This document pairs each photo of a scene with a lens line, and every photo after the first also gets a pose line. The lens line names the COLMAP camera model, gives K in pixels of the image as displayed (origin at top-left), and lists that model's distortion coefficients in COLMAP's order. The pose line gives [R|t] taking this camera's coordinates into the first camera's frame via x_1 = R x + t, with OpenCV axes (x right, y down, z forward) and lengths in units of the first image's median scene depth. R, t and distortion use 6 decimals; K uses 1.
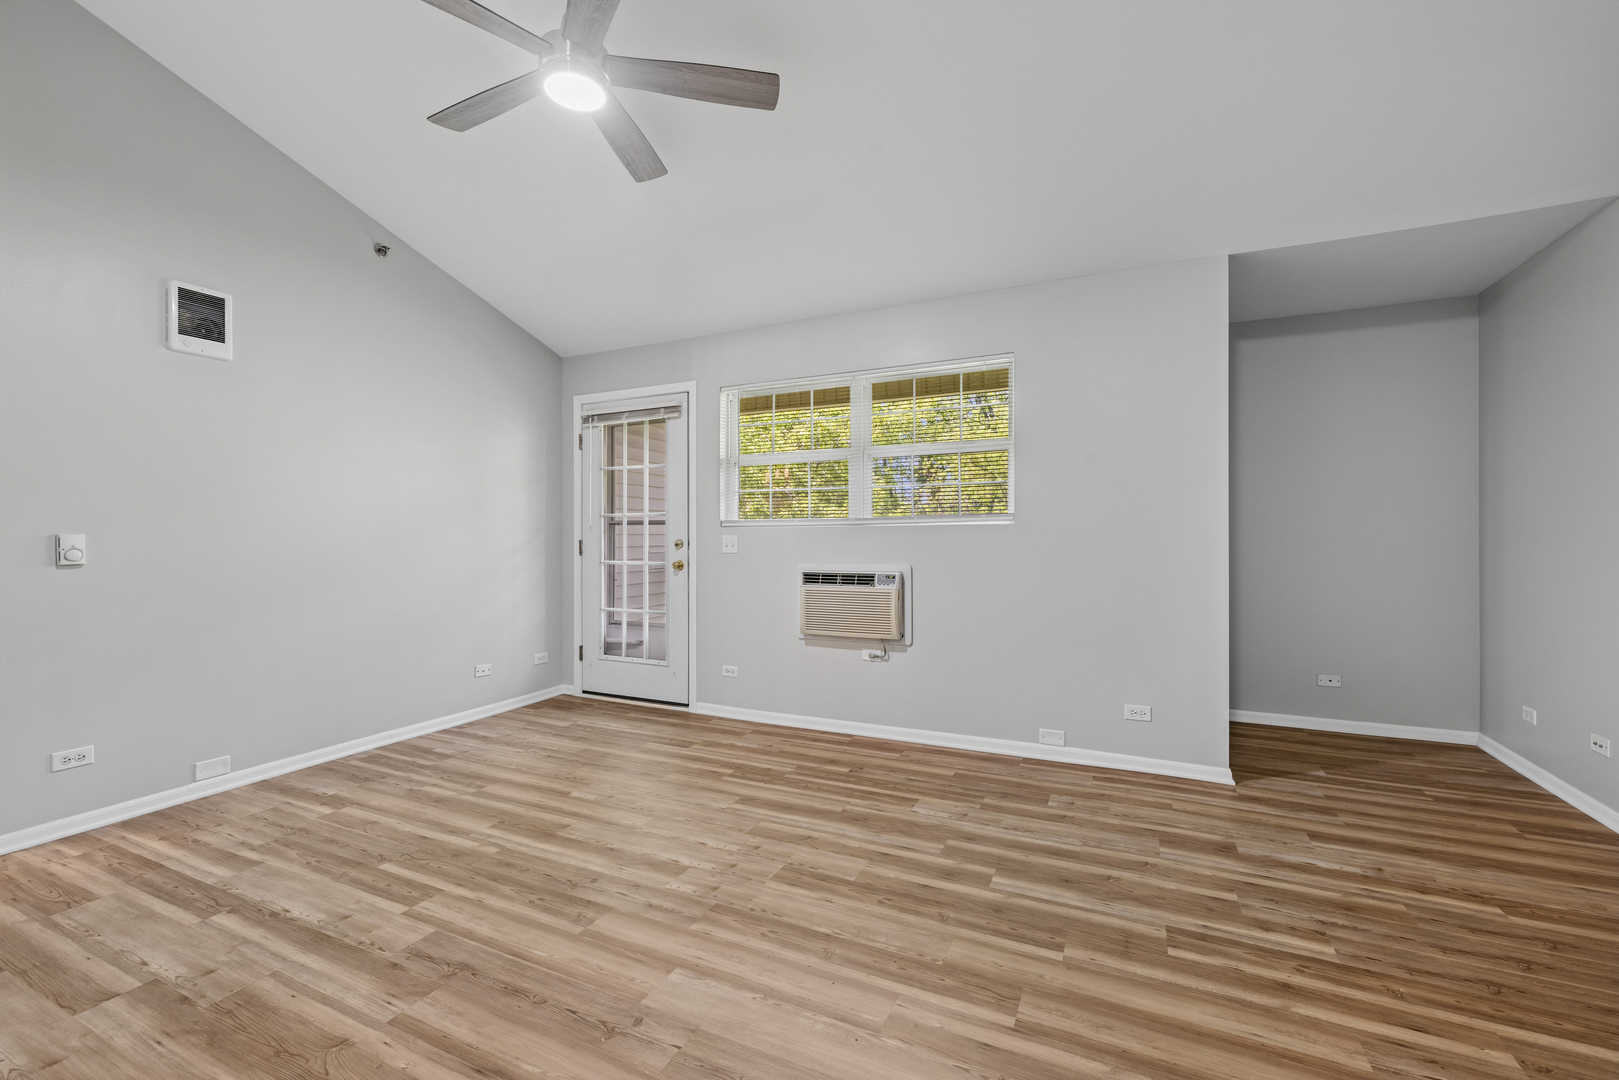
lens RADIAL K [[675.3, 0, 807.7], [0, 675.3, 539.4], [0, 0, 1]] dist [0.002467, 0.000328]
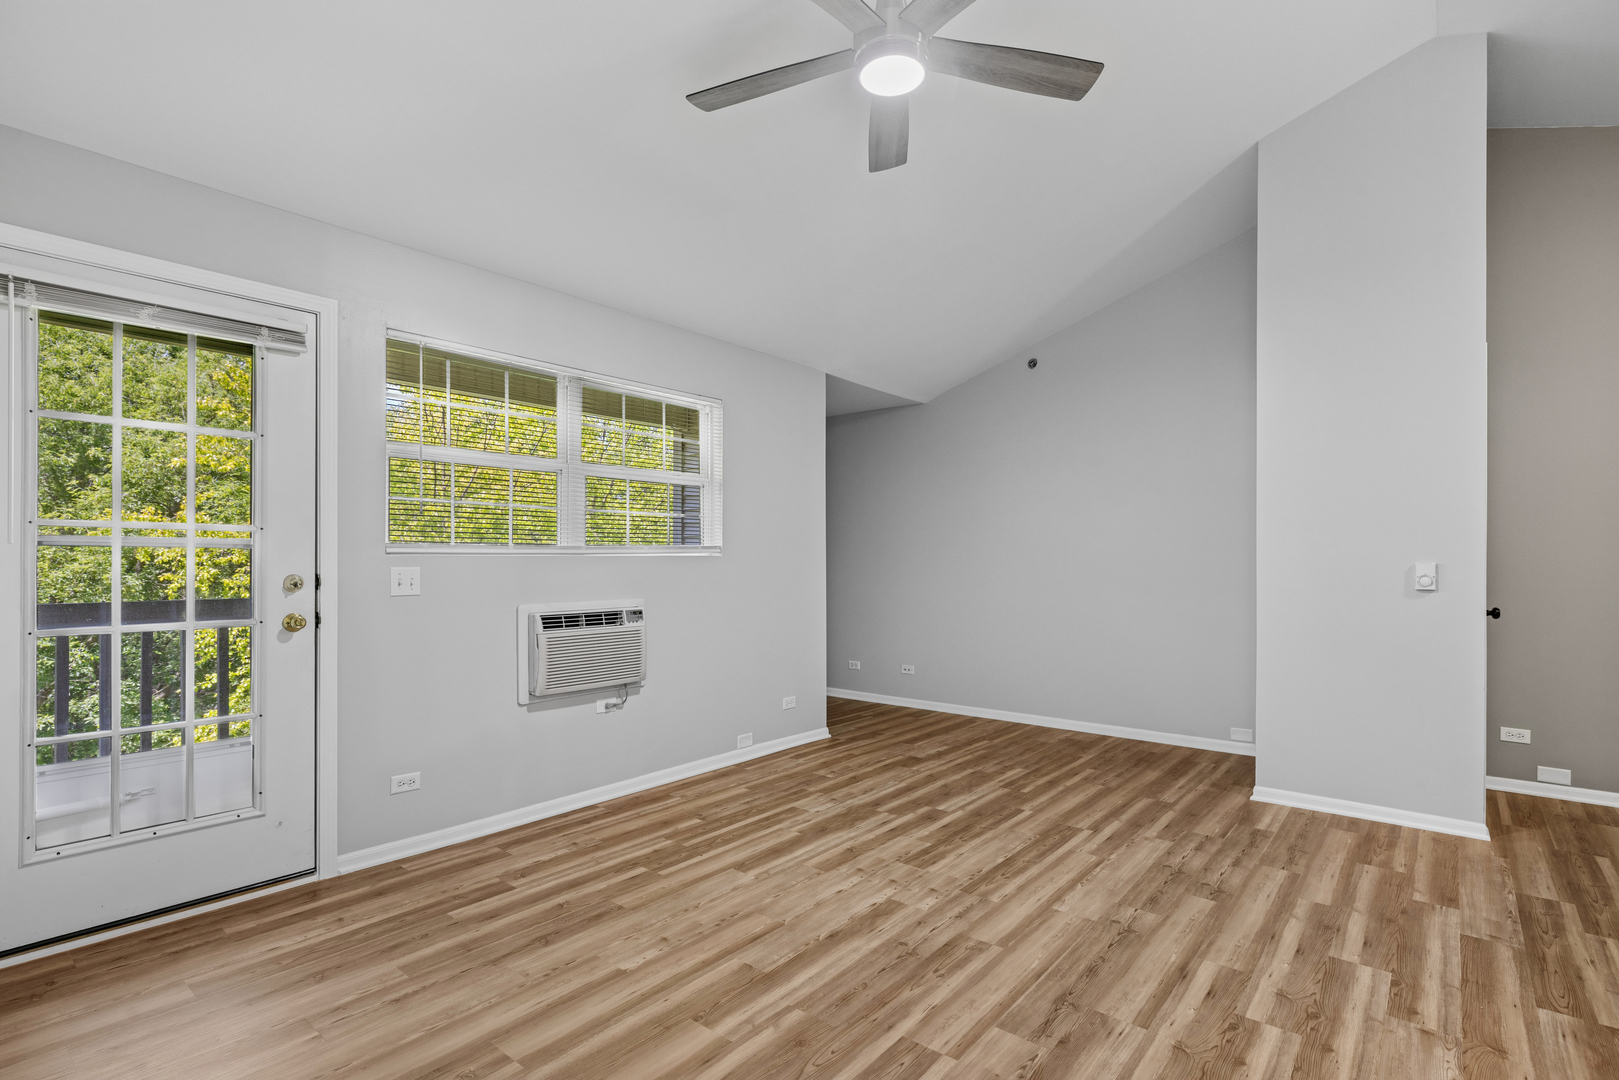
lens RADIAL K [[778.9, 0, 808.2], [0, 778.9, 562.3], [0, 0, 1]] dist [-0.001777, 0.000659]
pose [[0.241933, 0.001565, 0.970292, -0.986529], [0.004235, 0.999987, -0.002669, -0.009685], [-0.970284, 0.004755, 0.241924, 0.619191]]
